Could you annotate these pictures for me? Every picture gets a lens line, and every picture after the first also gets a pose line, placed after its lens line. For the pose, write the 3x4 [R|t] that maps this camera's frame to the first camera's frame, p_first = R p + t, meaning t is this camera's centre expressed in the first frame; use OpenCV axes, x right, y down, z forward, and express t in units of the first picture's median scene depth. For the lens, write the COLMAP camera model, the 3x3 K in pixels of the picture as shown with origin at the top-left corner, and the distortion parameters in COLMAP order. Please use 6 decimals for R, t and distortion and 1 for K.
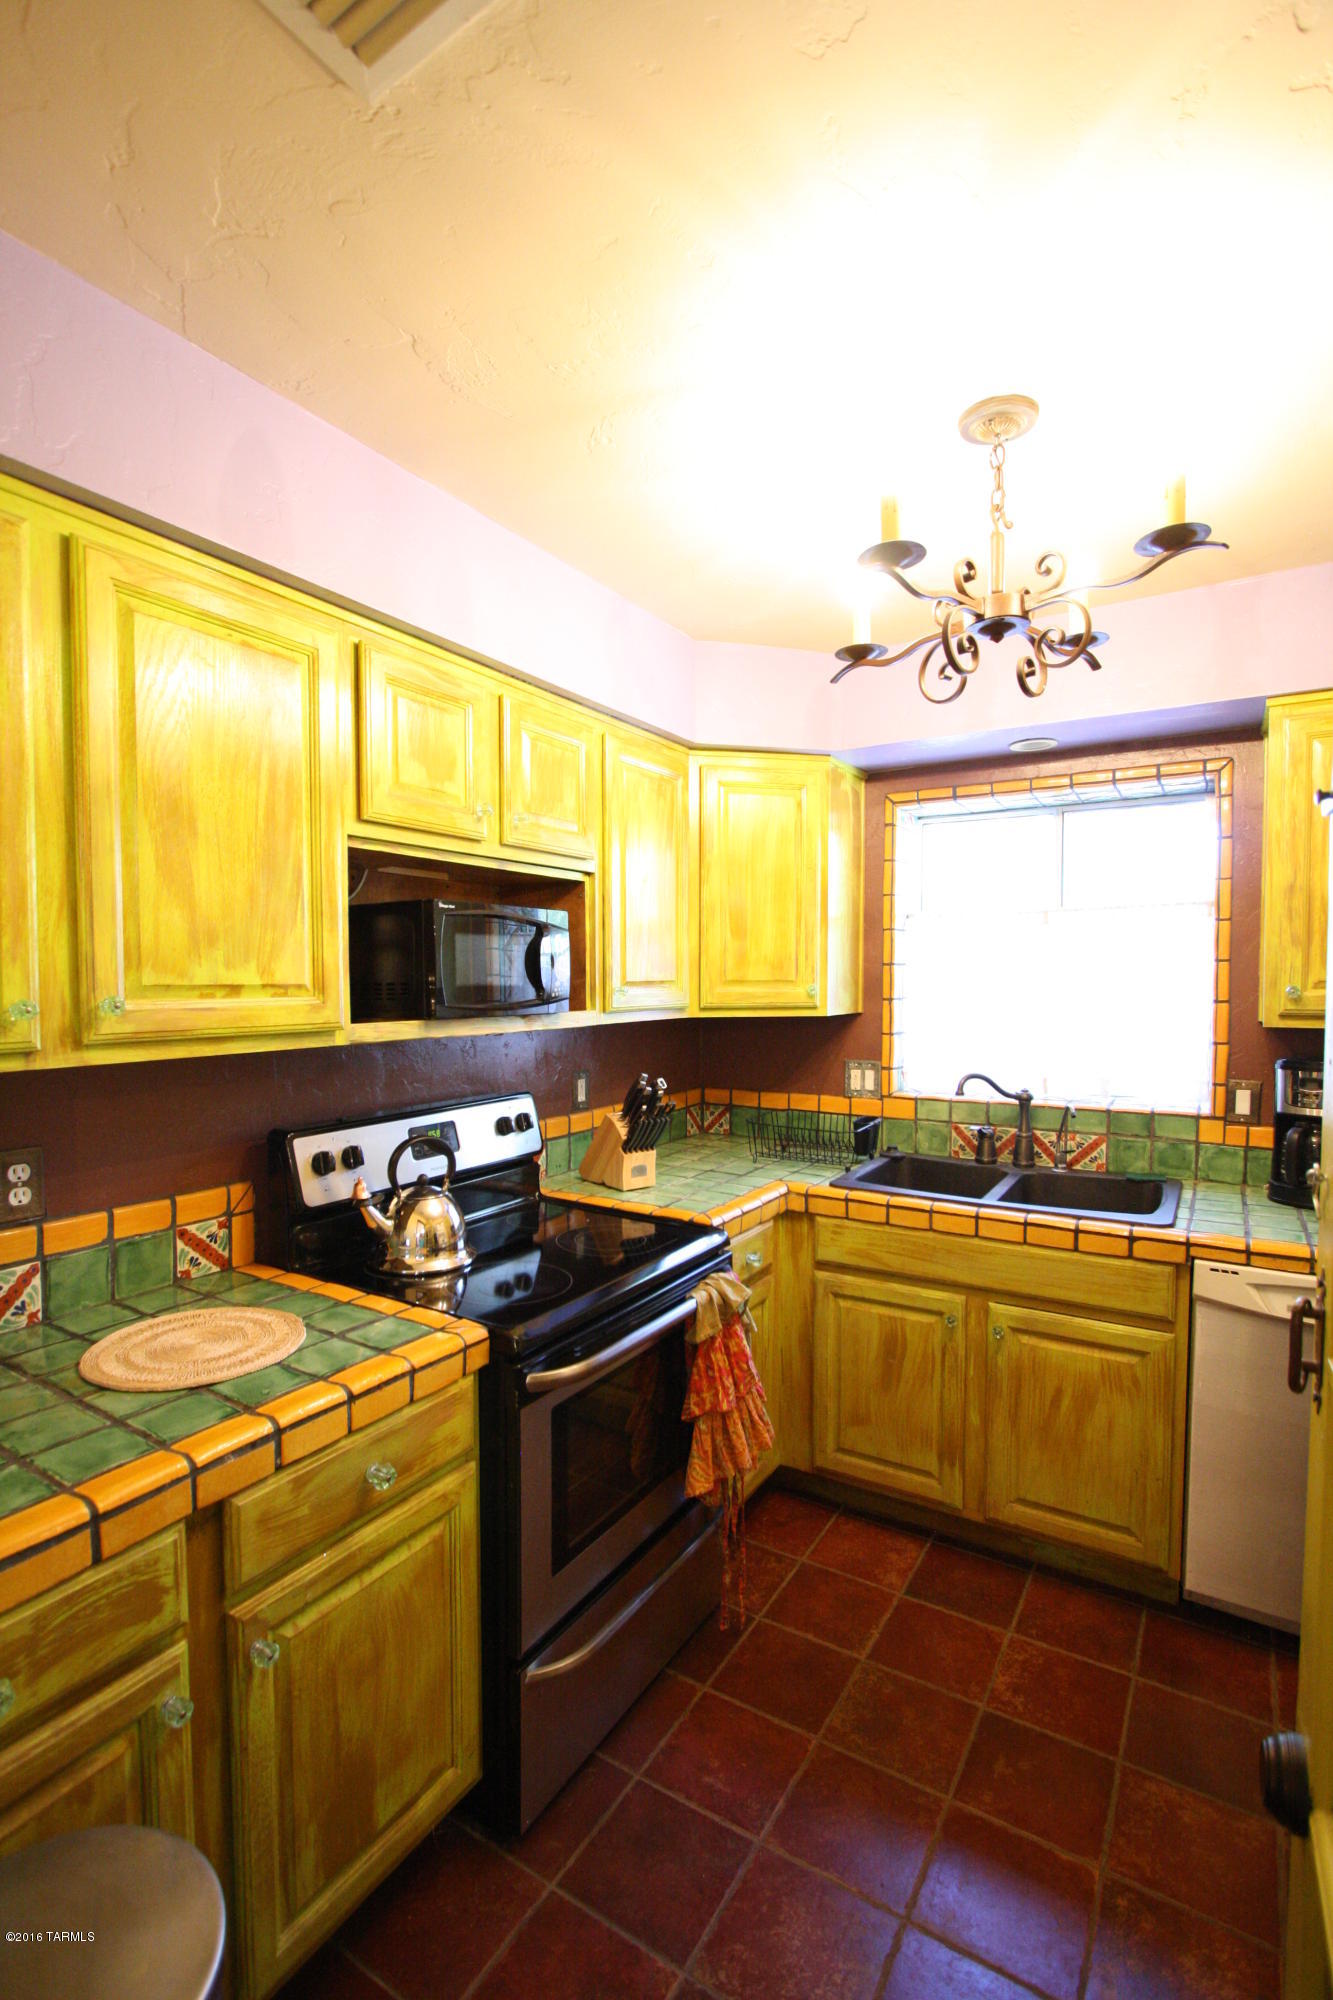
lens RADIAL K [[928.8, 0, 652.7], [0, 928.8, 1016.9], [0, 0, 1]] dist [-0.018156, 0.003069]
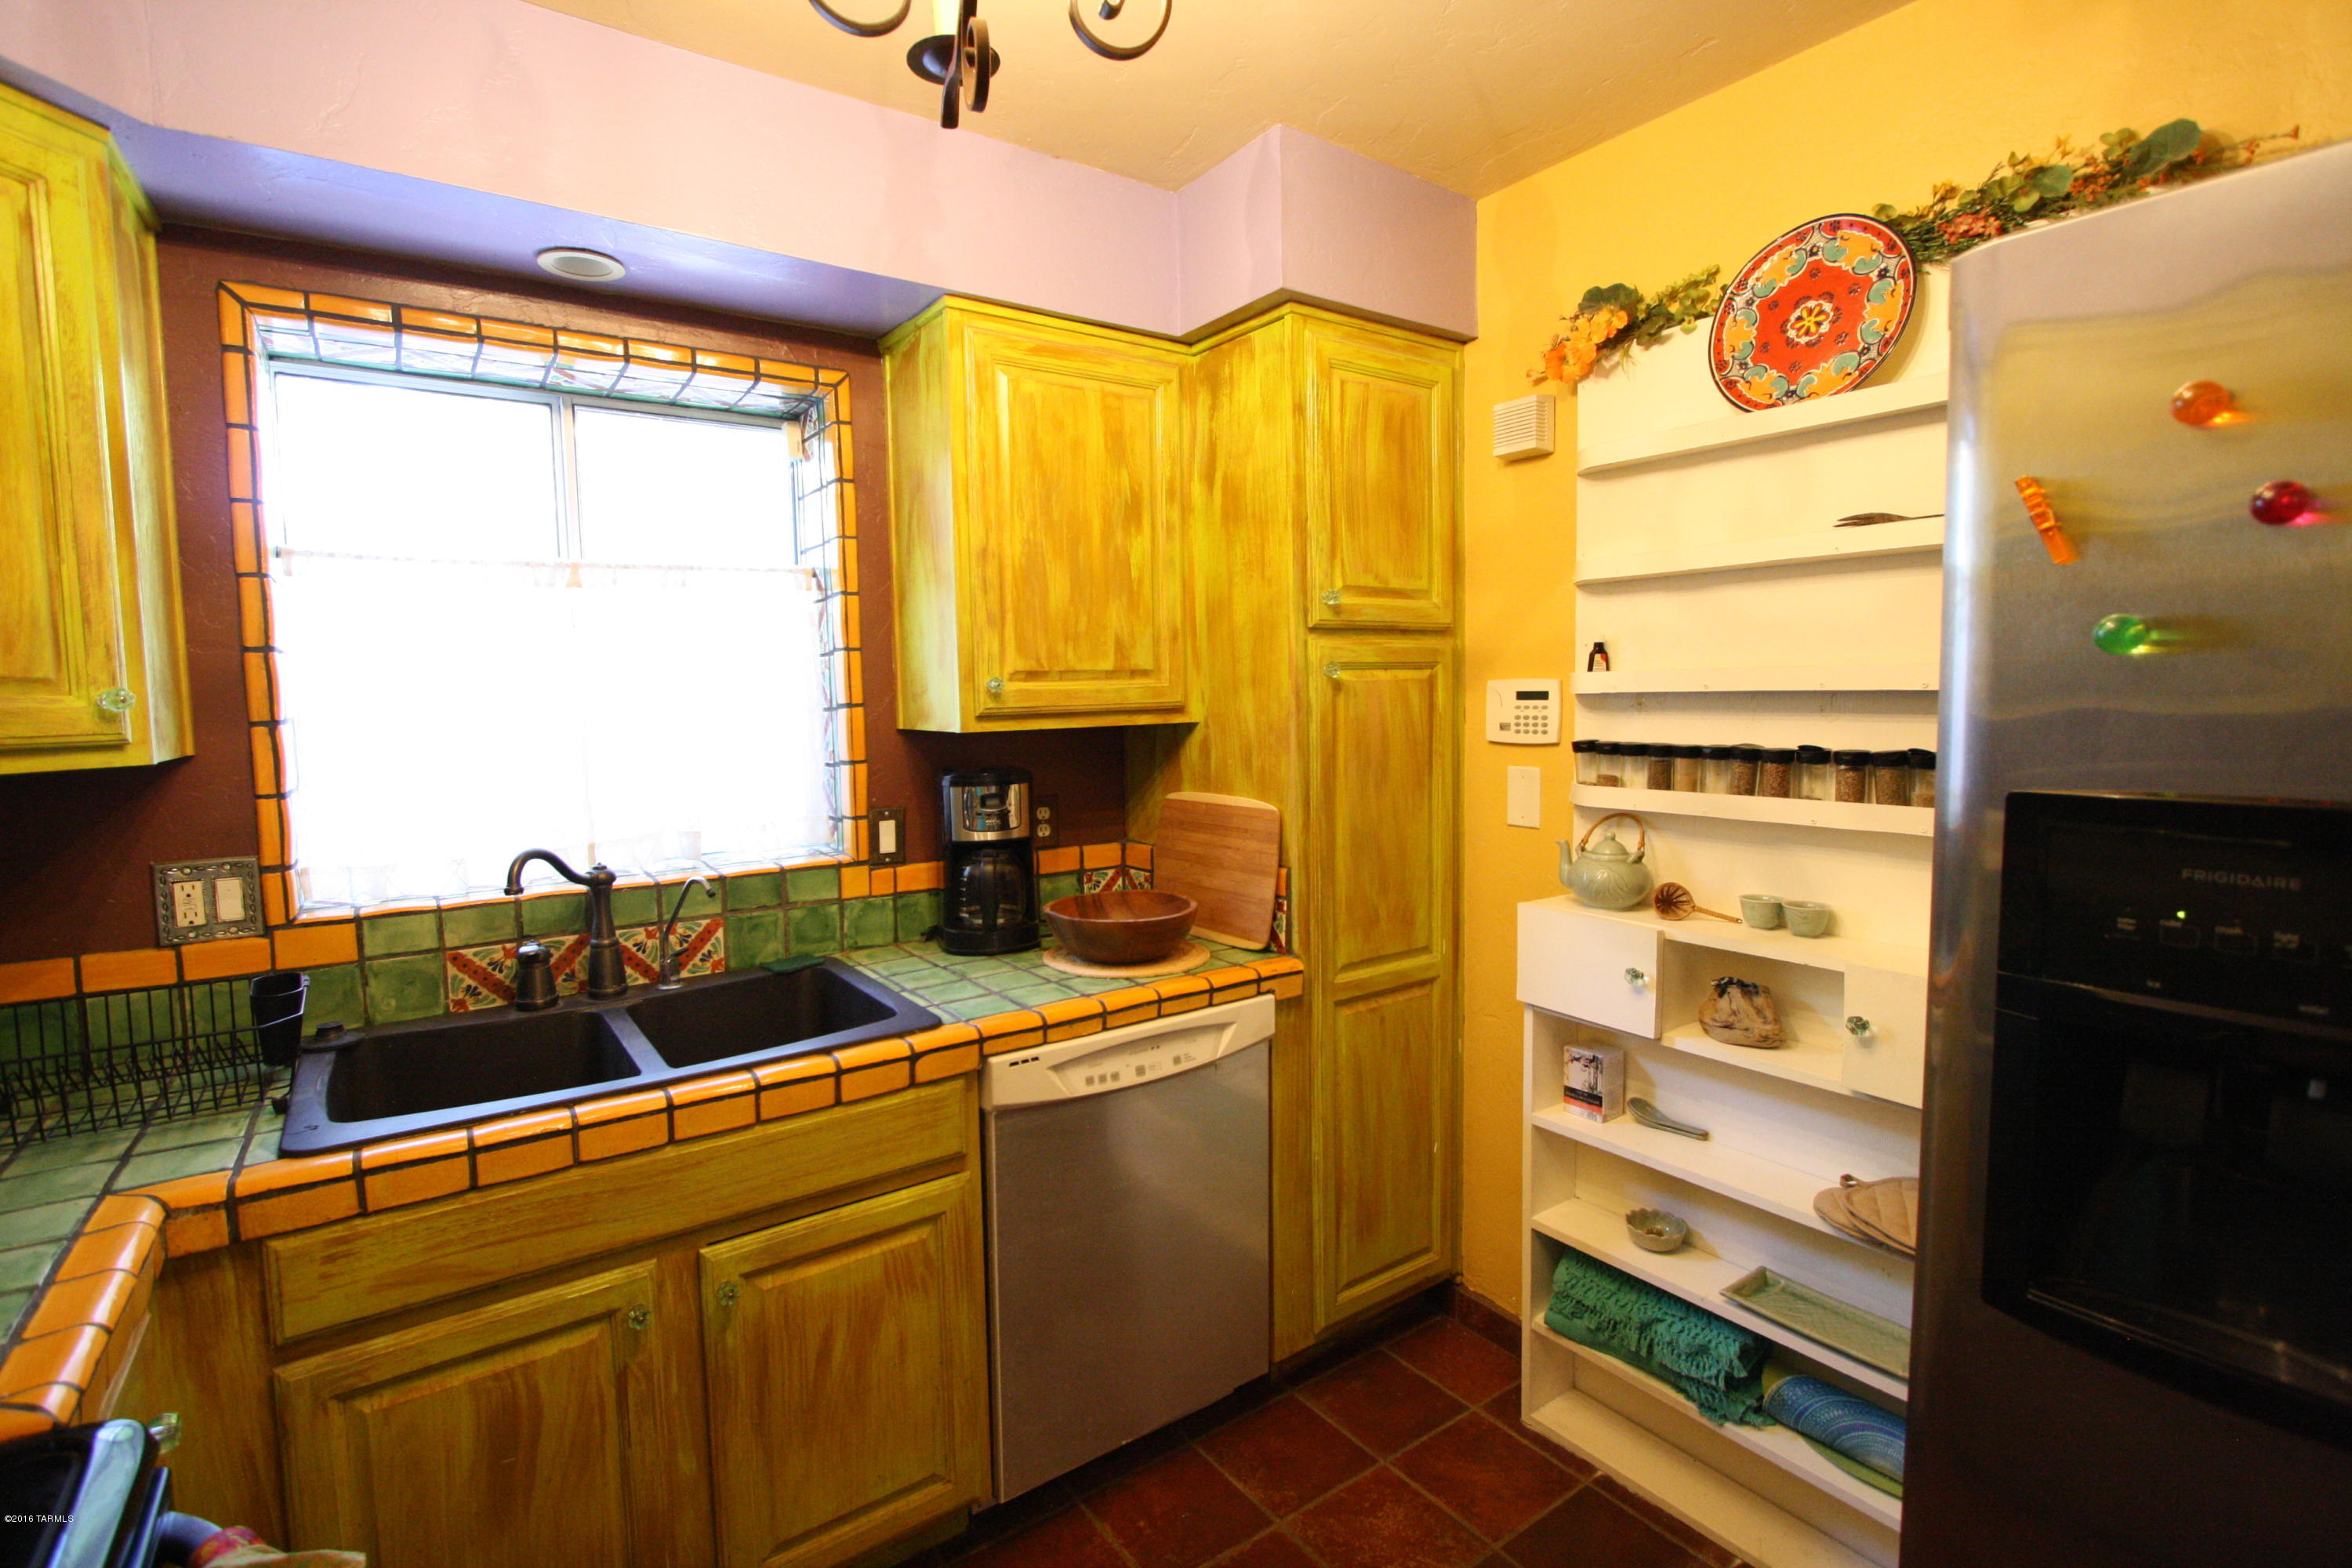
lens RADIAL K [[1092.3, 0, 1155.9], [0, 1092.3, 777.2], [0, 0, 1]] dist [-0.018156, 0.003069]
pose [[0.383628, -0.078709, 0.920127, -0.111490], [0.059081, 0.996412, 0.060602, 0.002443], [-0.921596, 0.031113, 0.386902, 0.498520]]
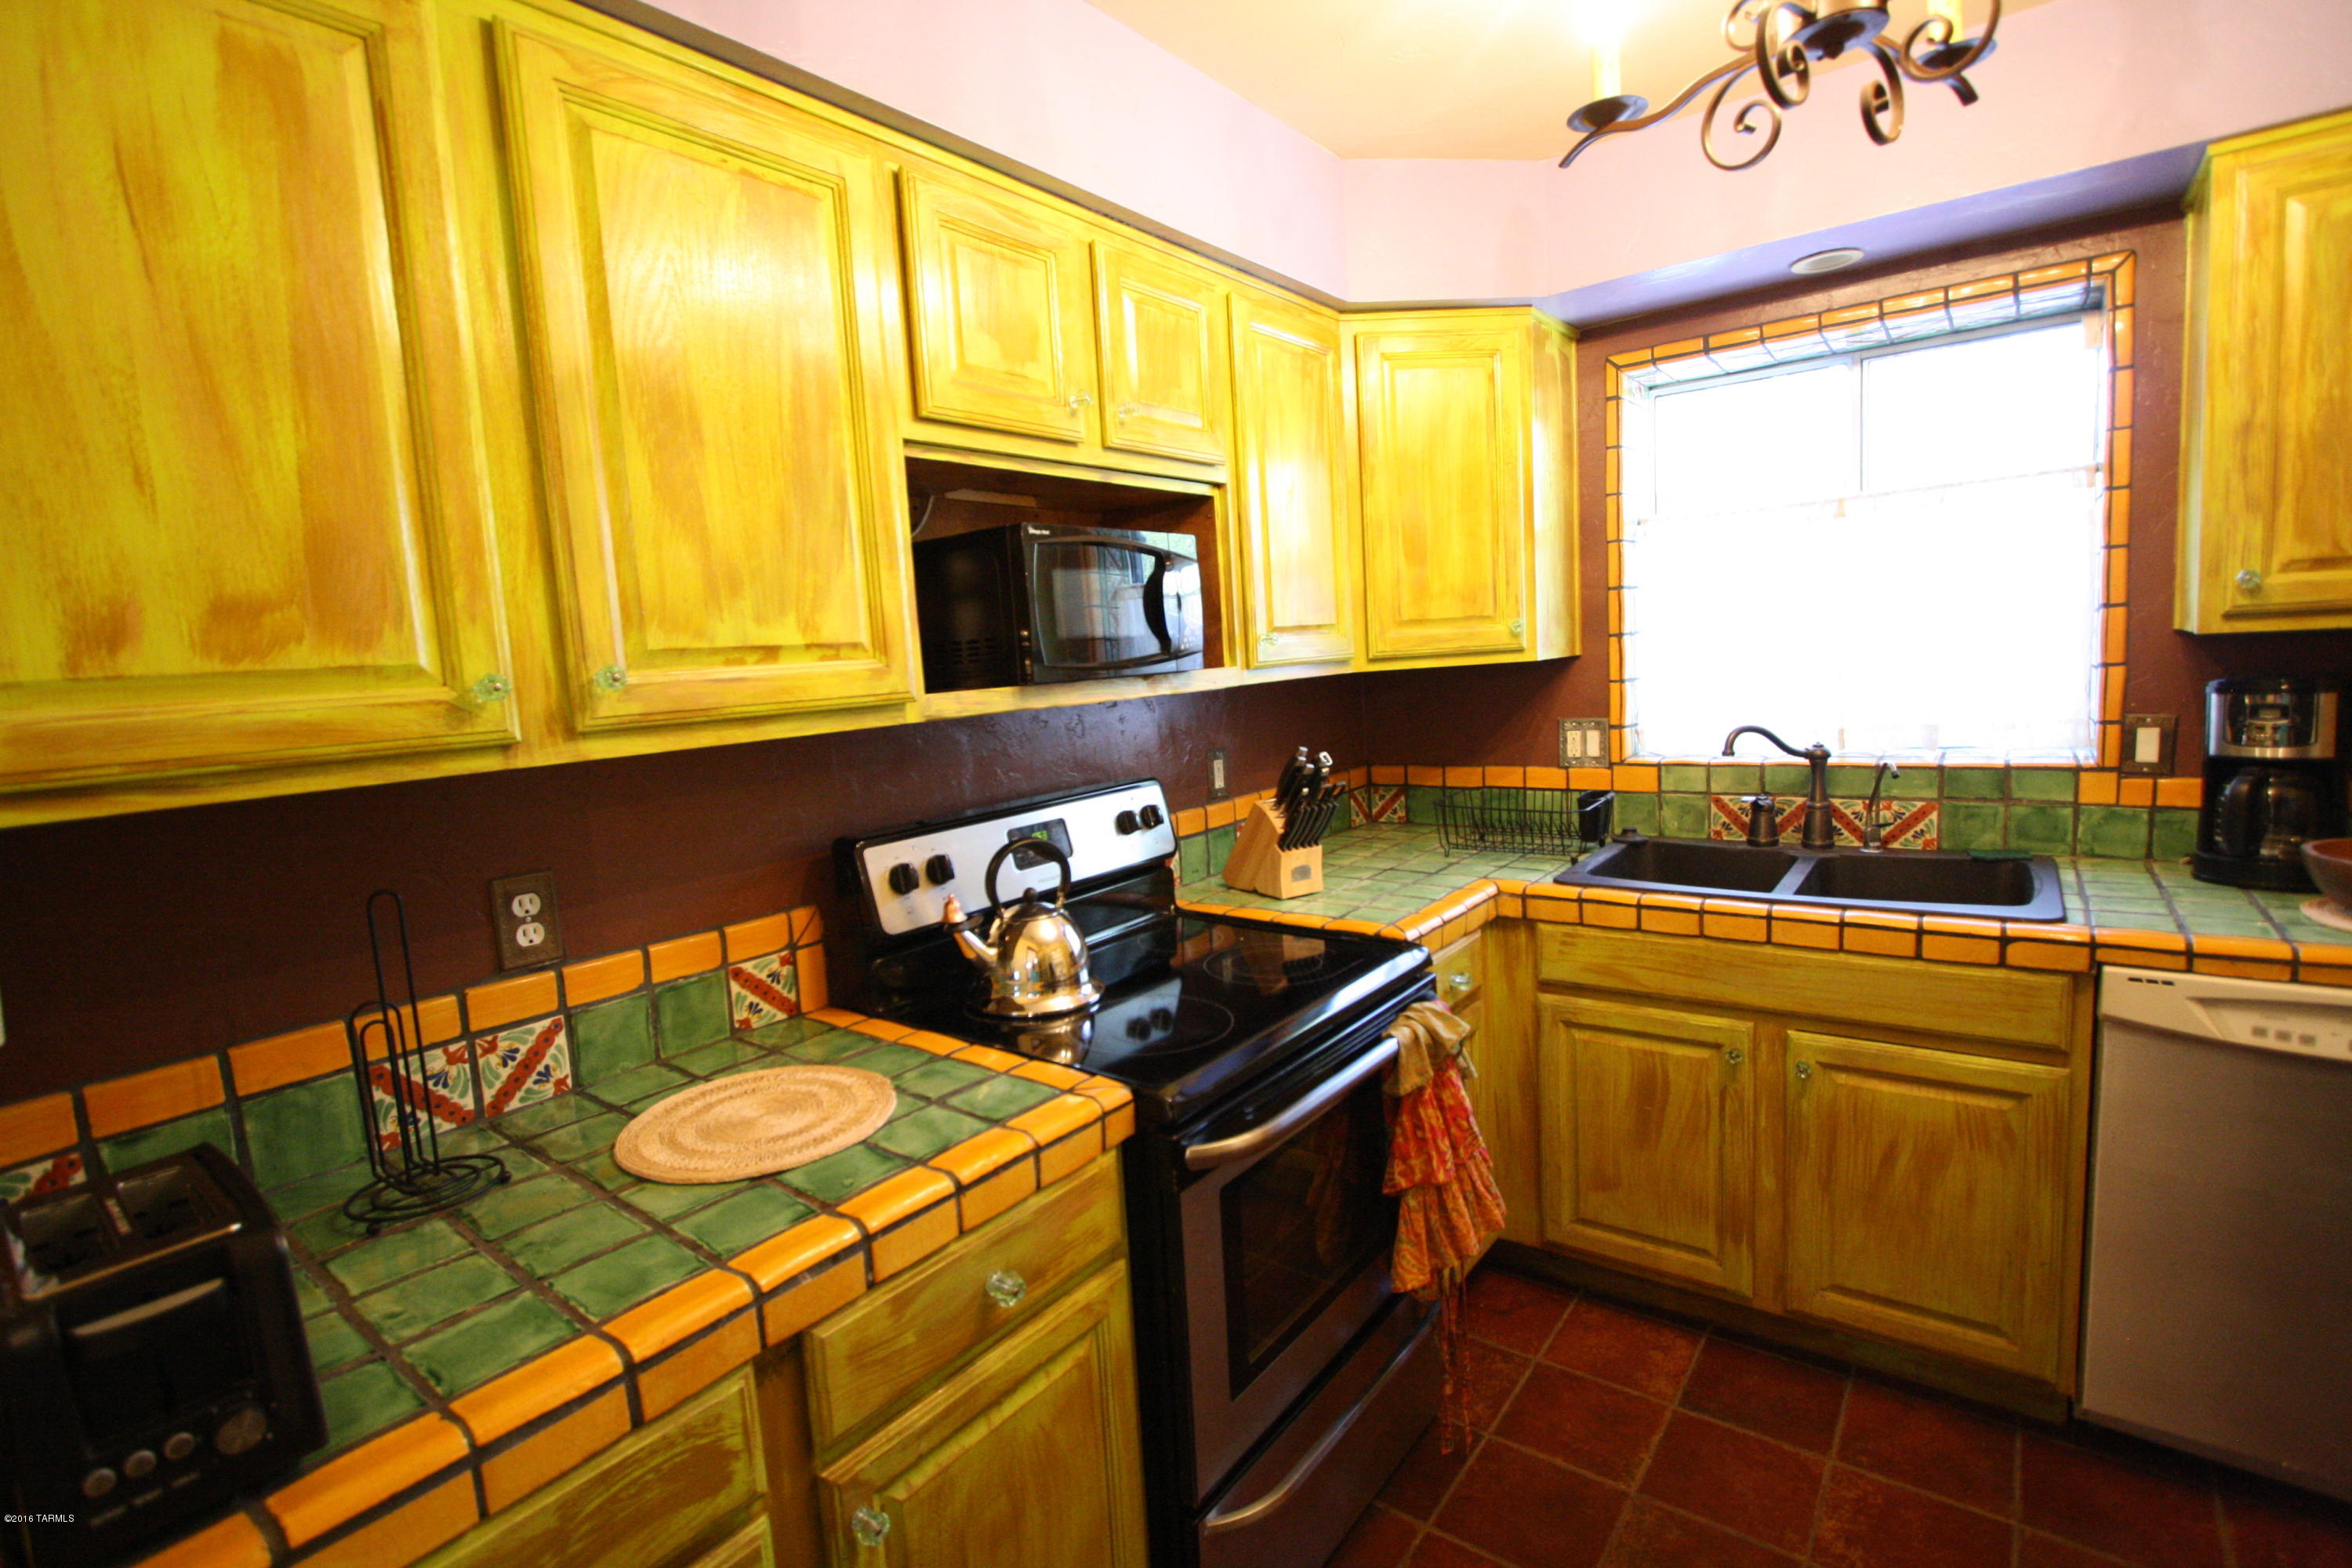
lens RADIAL K [[1092.3, 0, 1160.8], [0, 1092.3, 777.8], [0, 0, 1]] dist [-0.018156, 0.003069]
pose [[0.992994, -0.047943, -0.107999, -0.032597], [0.055789, 0.995926, 0.070842, 0.017837], [0.104162, -0.076371, 0.991624, 0.102619]]
